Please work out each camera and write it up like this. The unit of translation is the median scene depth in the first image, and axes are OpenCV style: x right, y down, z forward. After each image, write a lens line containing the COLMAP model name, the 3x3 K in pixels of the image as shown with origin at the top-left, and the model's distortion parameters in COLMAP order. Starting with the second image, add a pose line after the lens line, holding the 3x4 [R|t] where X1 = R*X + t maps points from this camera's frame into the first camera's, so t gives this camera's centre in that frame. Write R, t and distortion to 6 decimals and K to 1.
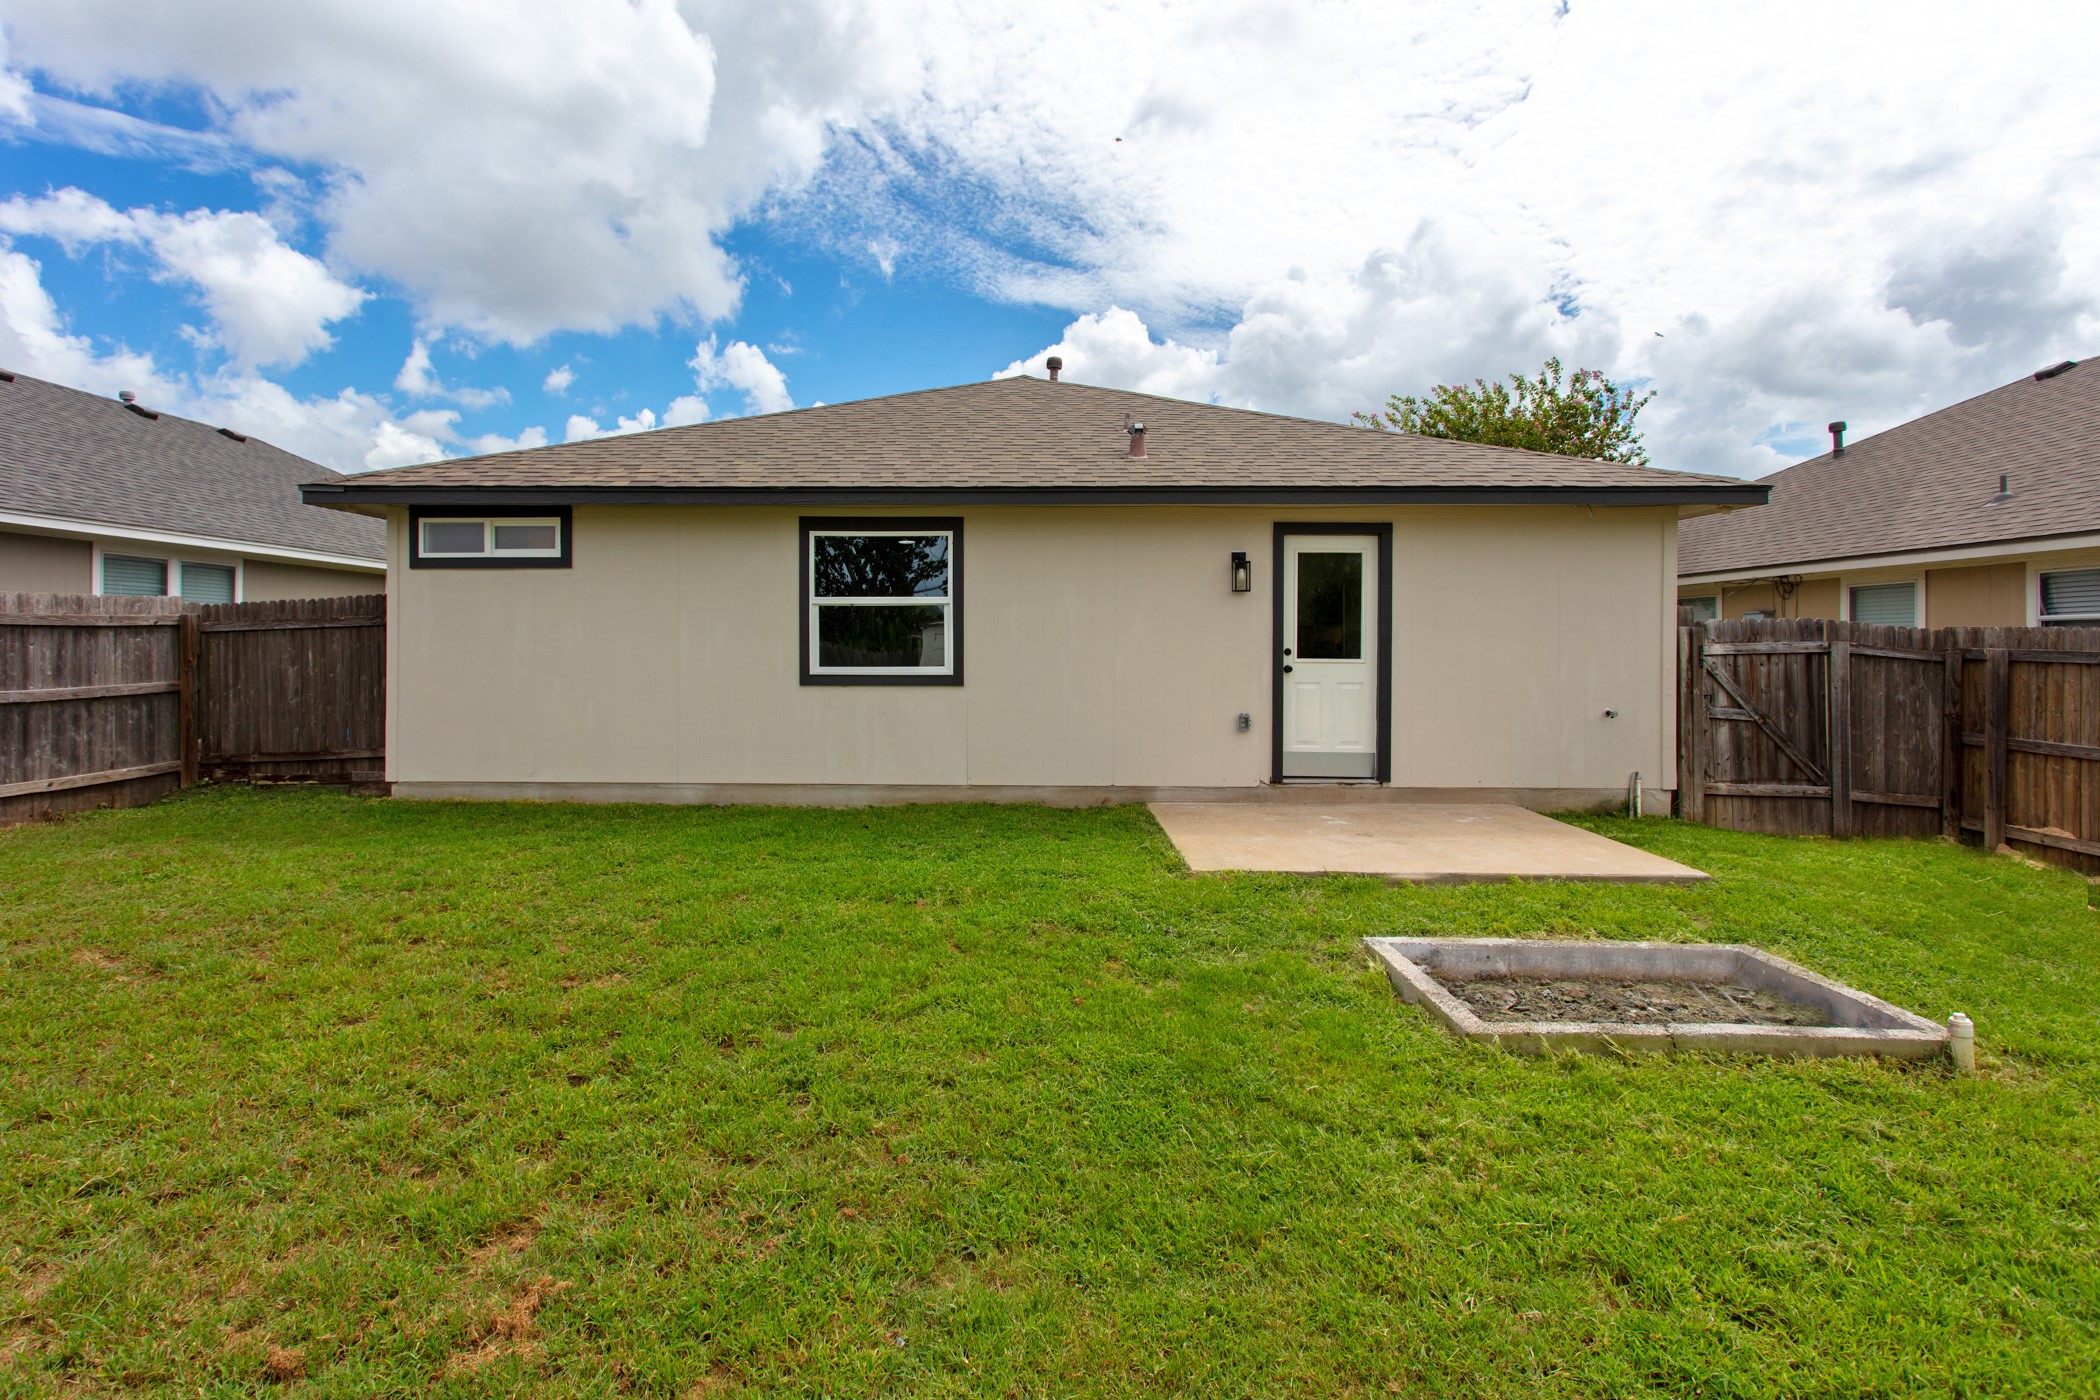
lens RADIAL K [[1020.2, 0, 1000.1], [0, 1020.2, 661.5], [0, 0, 1]] dist [-0.002617, -0.000422]
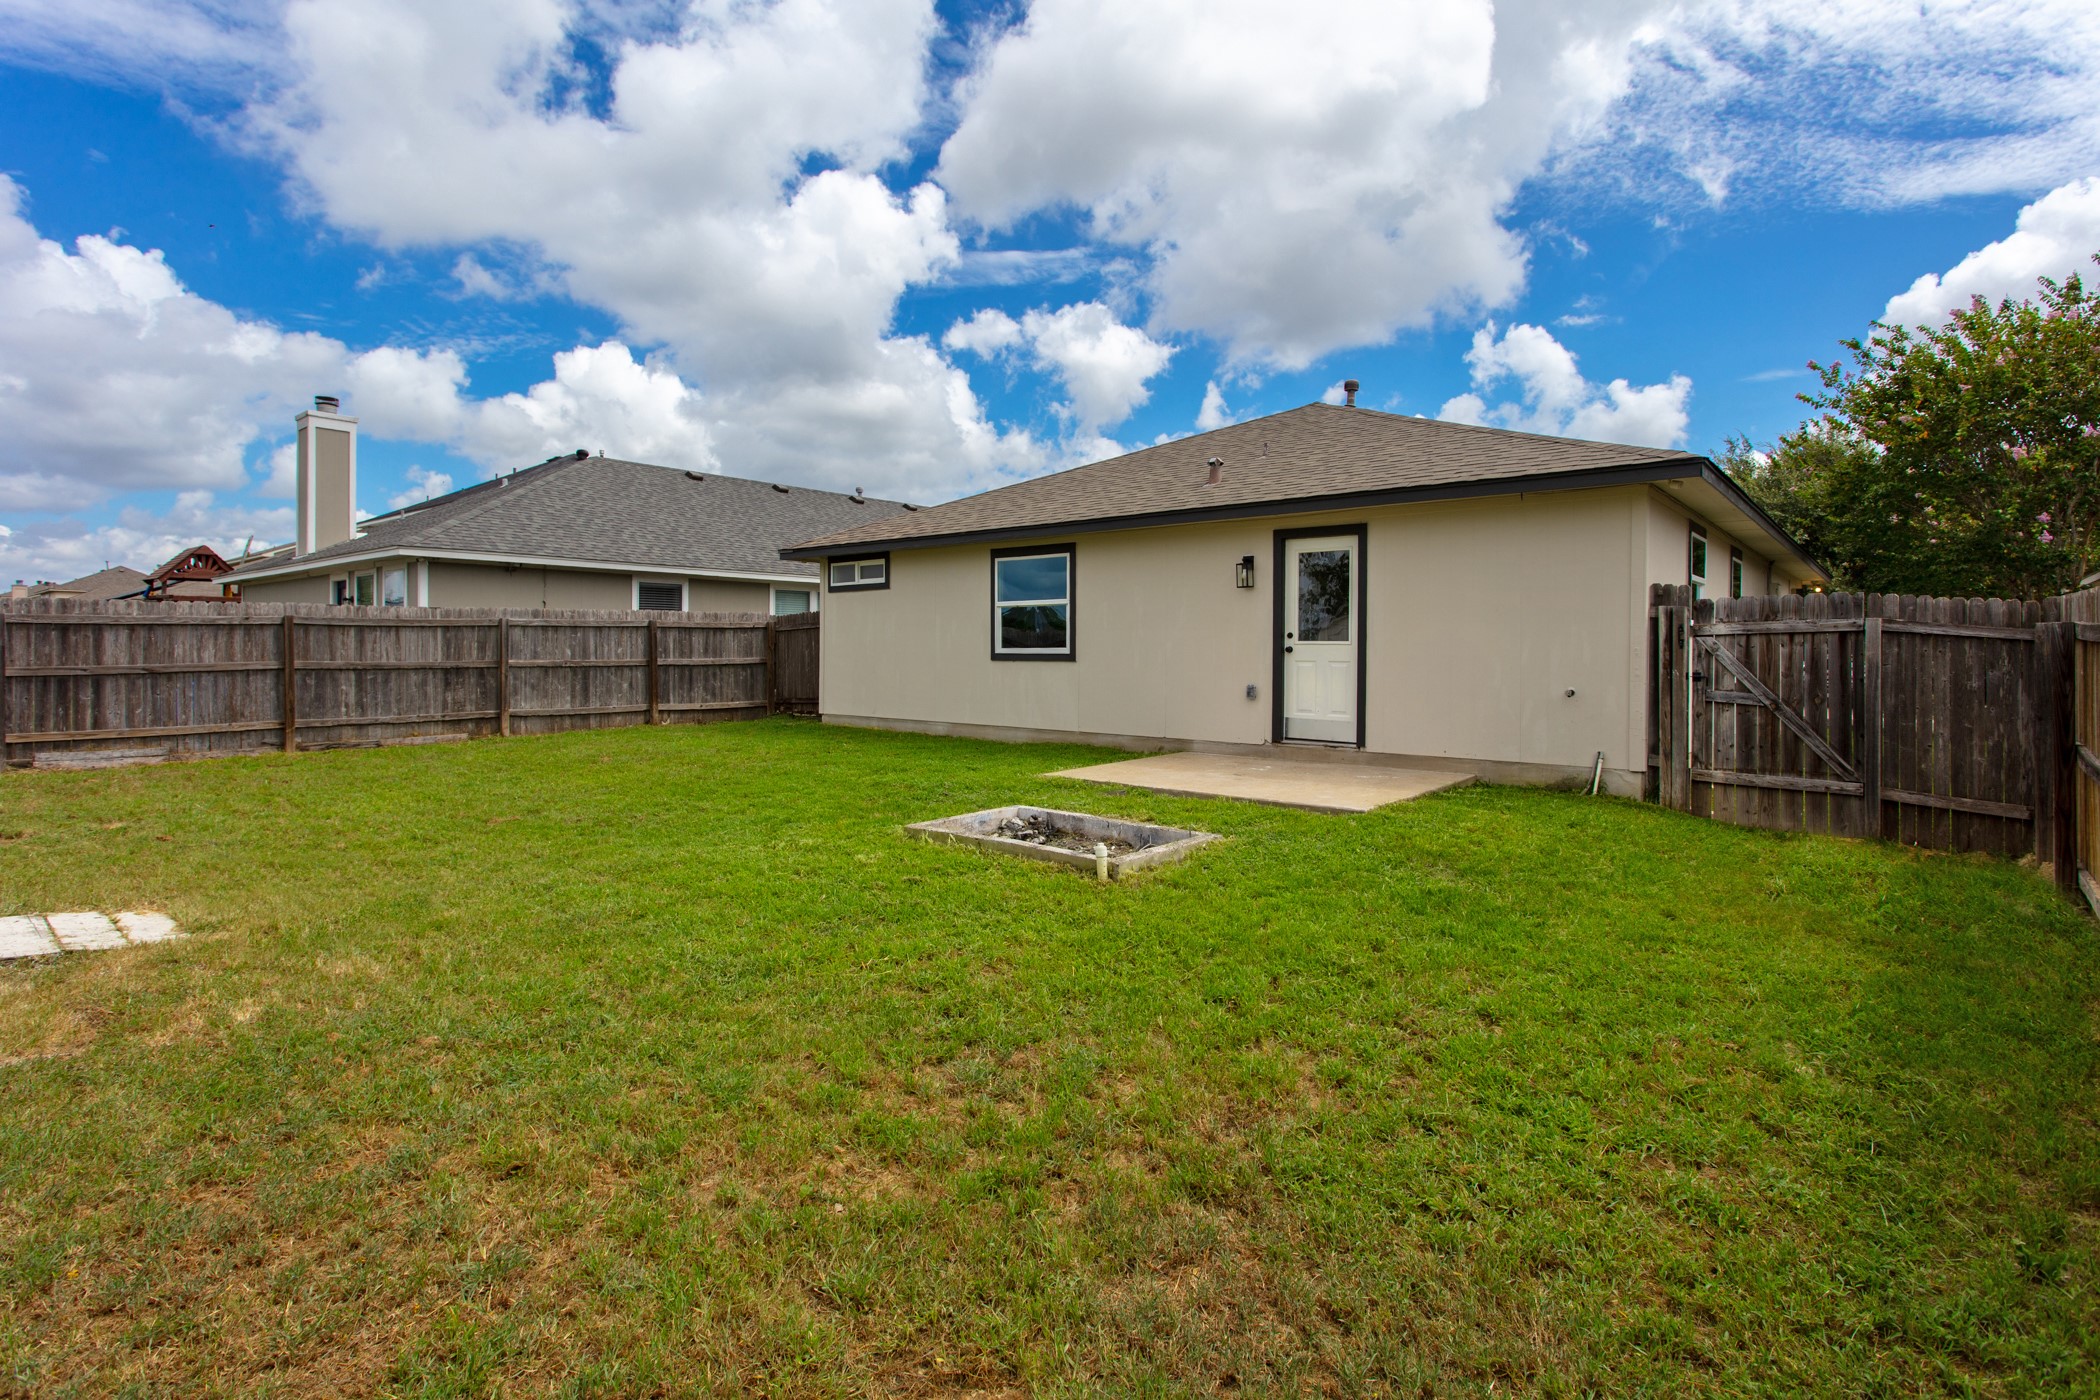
lens RADIAL K [[1020.2, 0, 1047.1], [0, 1020.2, 682.5], [0, 0, 1]] dist [-0.002617, -0.000422]
pose [[0.776040, 0.020269, -0.630357, 0.815977], [-0.011003, 0.999766, 0.018602, 0.026680], [0.630587, -0.007500, 0.776082, -0.127034]]
